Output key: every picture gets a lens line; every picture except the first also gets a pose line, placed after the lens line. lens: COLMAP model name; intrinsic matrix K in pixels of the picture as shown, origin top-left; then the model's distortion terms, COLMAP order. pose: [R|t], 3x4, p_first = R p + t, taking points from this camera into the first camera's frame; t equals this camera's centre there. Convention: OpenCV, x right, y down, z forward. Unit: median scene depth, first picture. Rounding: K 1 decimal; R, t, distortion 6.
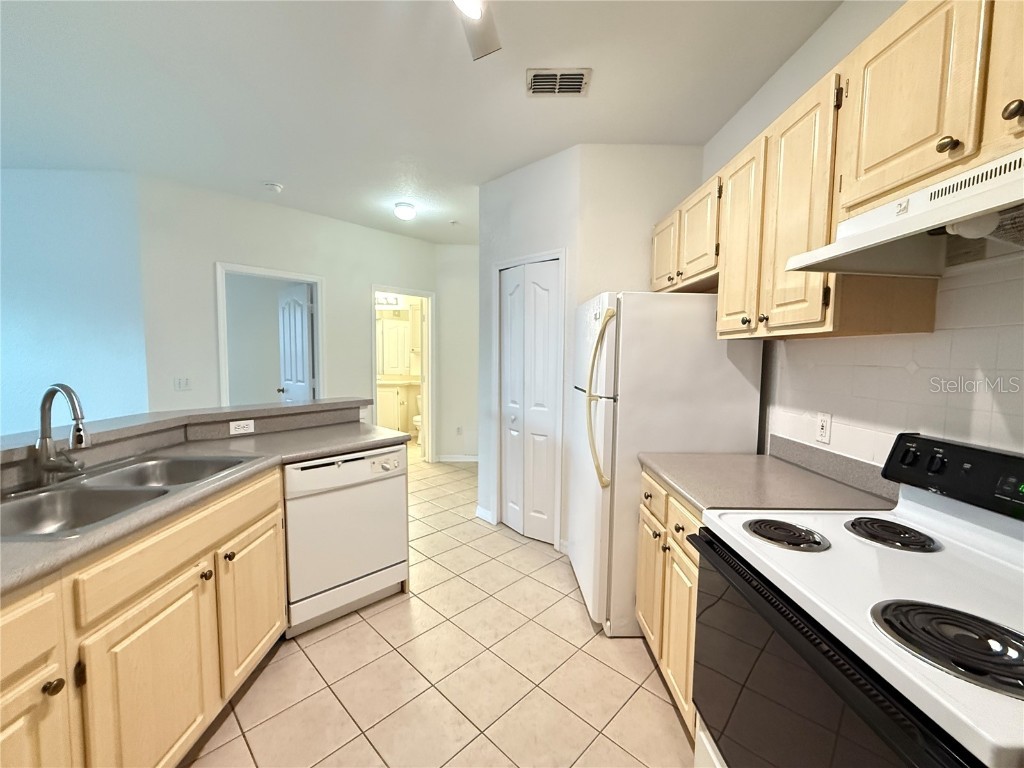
lens RADIAL K [[419.8, 0, 509.7], [0, 419.8, 385.1], [0, 0, 1]] dist [-0.000638, -0.000101]
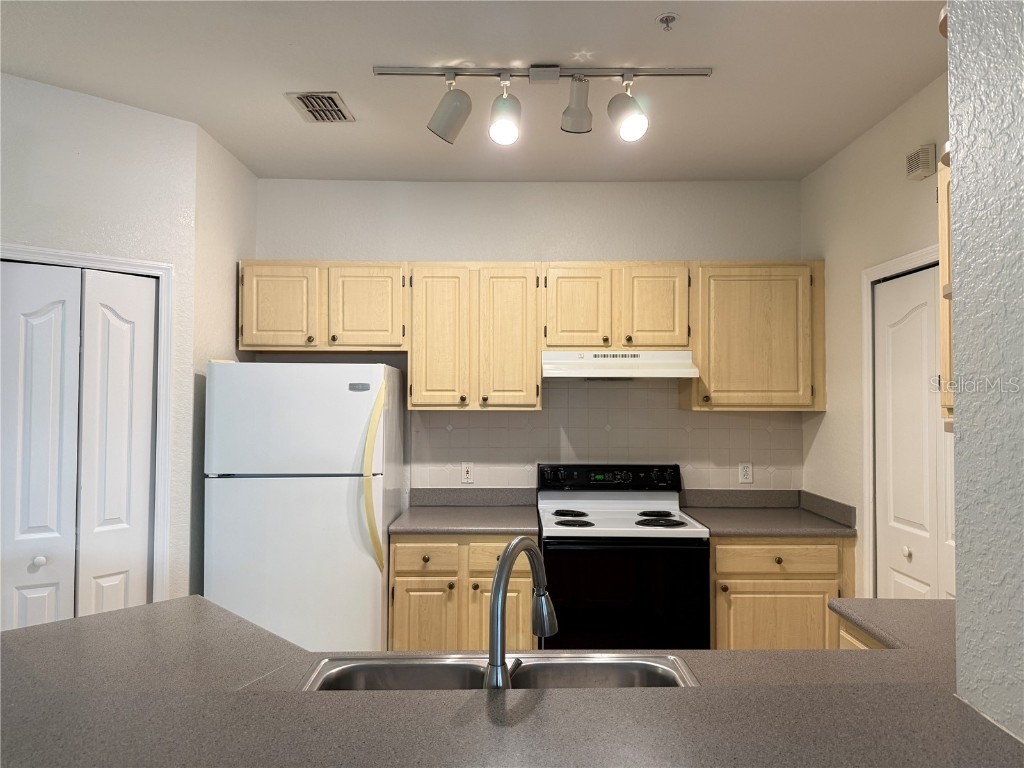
lens RADIAL K [[705.2, 0, 518.8], [0, 705.2, 384.8], [0, 0, 1]] dist [0.073382, -0.104928]
pose [[-0.009367, 0.009132, 0.999914, -1.937467], [0.070365, 0.997486, -0.008450, -0.191252], [-0.997477, 0.070280, -0.009986, 0.981124]]
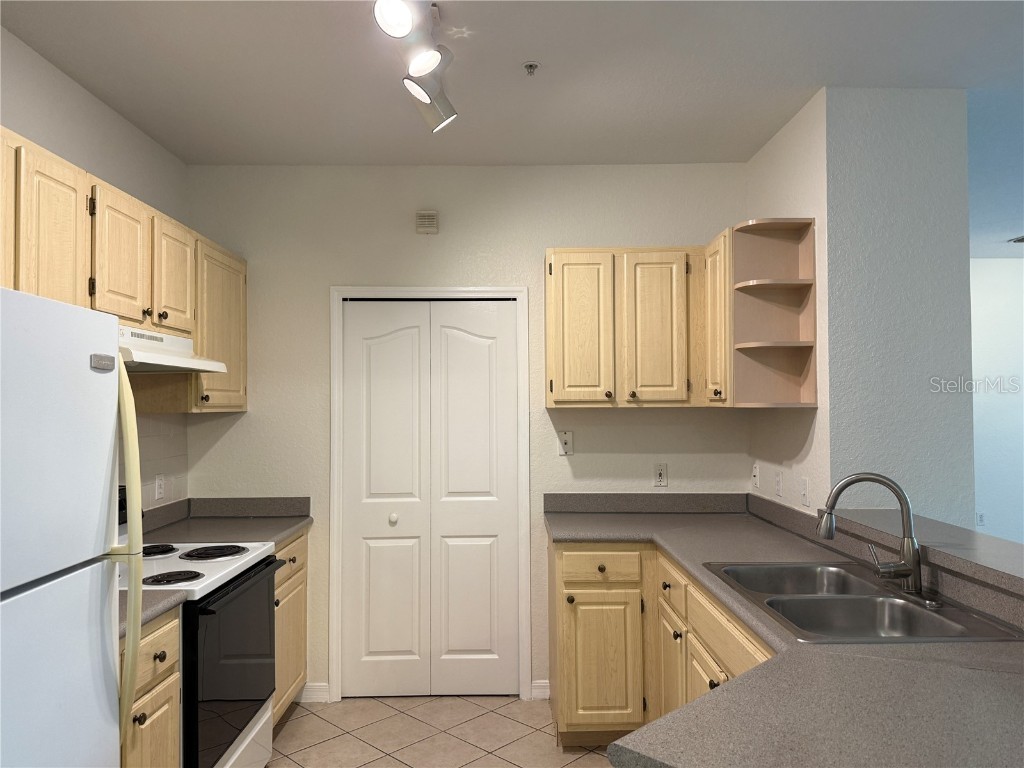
lens RADIAL K [[705.2, 0, 514.3], [0, 705.2, 386.2], [0, 0, 1]] dist [0.073382, -0.104928]
pose [[-0.999767, -0.003389, -0.021333, -0.252367], [-0.004396, 0.998869, 0.047345, -0.259455], [0.021149, 0.047428, -0.998651, 2.483821]]
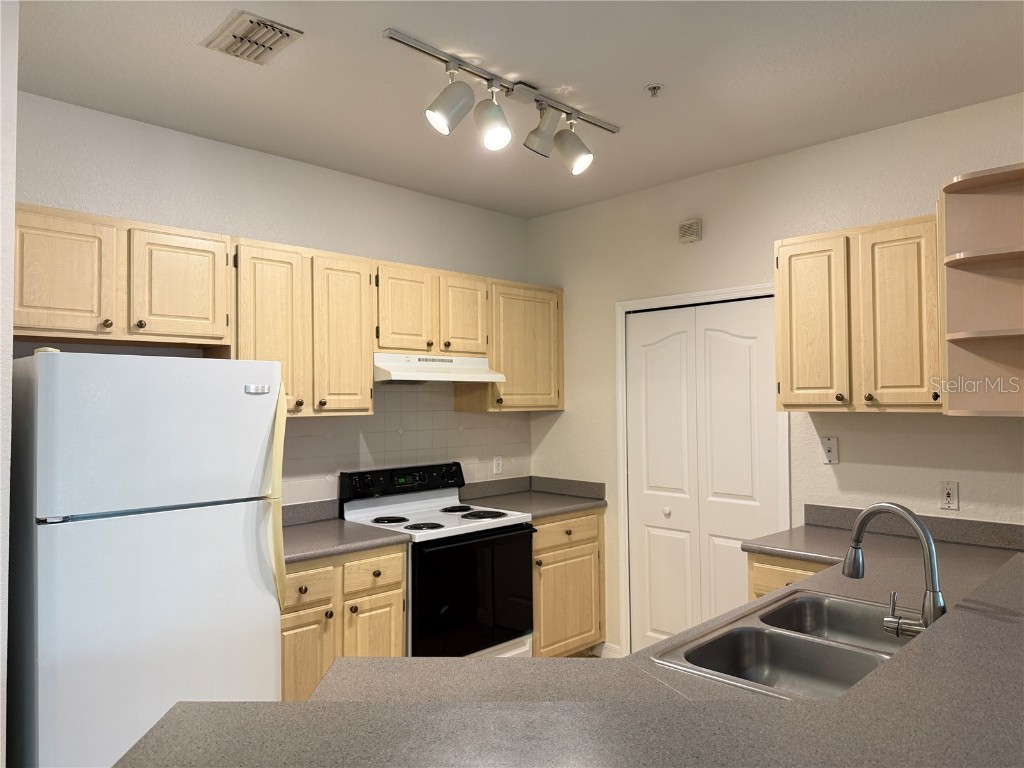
lens RADIAL K [[705.2, 0, 511.4], [0, 705.2, 387.9], [0, 0, 1]] dist [0.073382, -0.104928]
pose [[-0.710492, 0.006993, 0.703671, -1.431699], [0.051057, 0.997827, 0.041635, -0.286718], [-0.701851, 0.065509, -0.709305, 2.301424]]
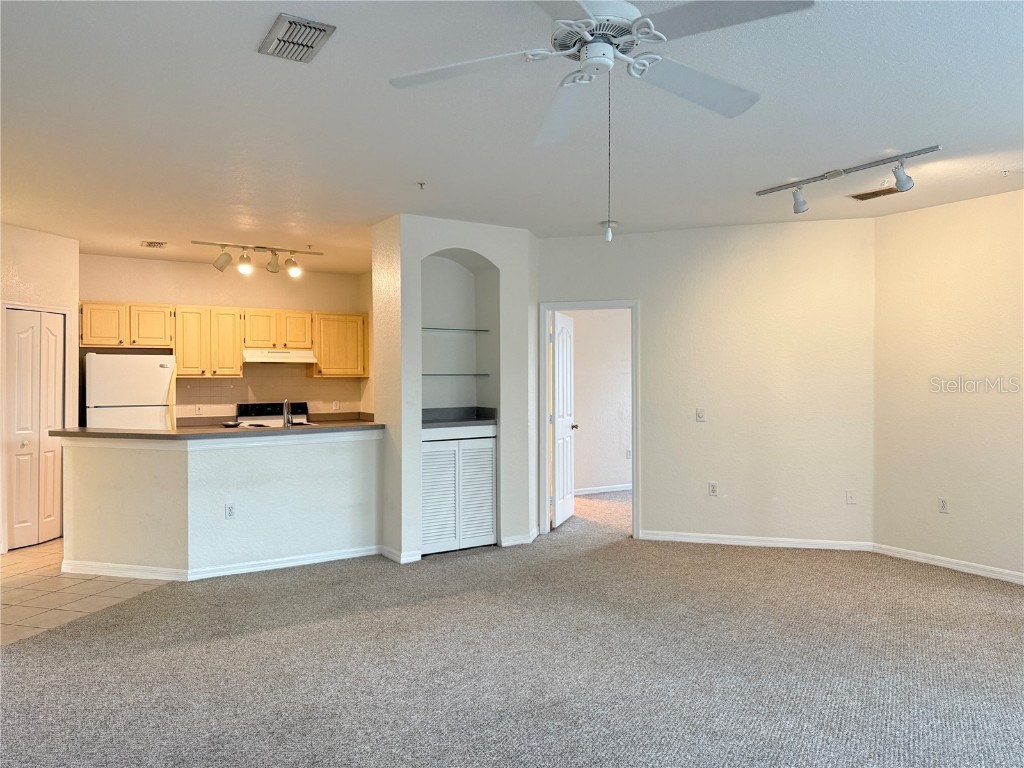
lens RADIAL K [[705.2, 0, 505.5], [0, 705.2, 377.2], [0, 0, 1]] dist [0.073382, -0.104928]
pose [[-0.520658, -0.008868, 0.853719, -5.239123], [0.058612, 0.997216, 0.046105, -0.252364], [-0.851751, 0.074043, -0.518688, 2.031849]]
